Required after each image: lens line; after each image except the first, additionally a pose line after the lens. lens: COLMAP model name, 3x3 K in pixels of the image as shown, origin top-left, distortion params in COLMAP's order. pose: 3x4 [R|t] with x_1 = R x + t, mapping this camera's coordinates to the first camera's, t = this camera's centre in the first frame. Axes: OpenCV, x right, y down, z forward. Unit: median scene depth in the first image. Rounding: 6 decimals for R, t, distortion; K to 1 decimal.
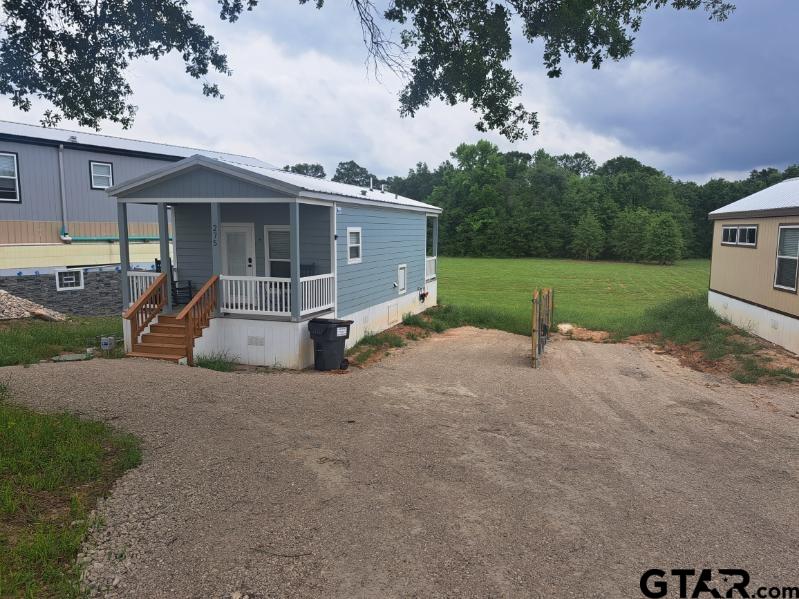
lens RADIAL K [[602.4, 0, 405.3], [0, 602.4, 315.9], [0, 0, 1]] dist [0.101853, -0.123119]
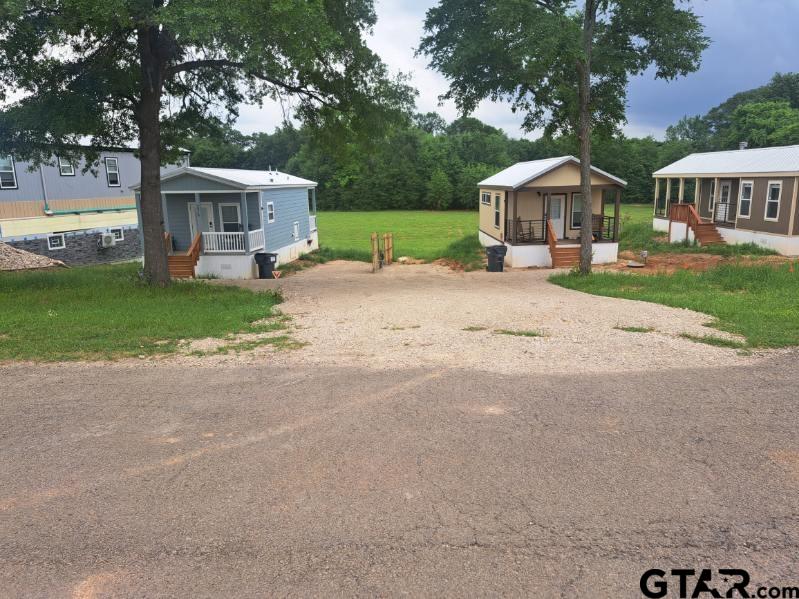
lens RADIAL K [[602.4, 0, 405.3], [0, 602.4, 315.9], [0, 0, 1]] dist [0.101853, -0.123119]
pose [[0.977043, -0.074295, 0.199670, -0.053573], [0.058687, 0.994821, 0.082987, 0.041320], [-0.204801, -0.069364, 0.976343, -0.571433]]
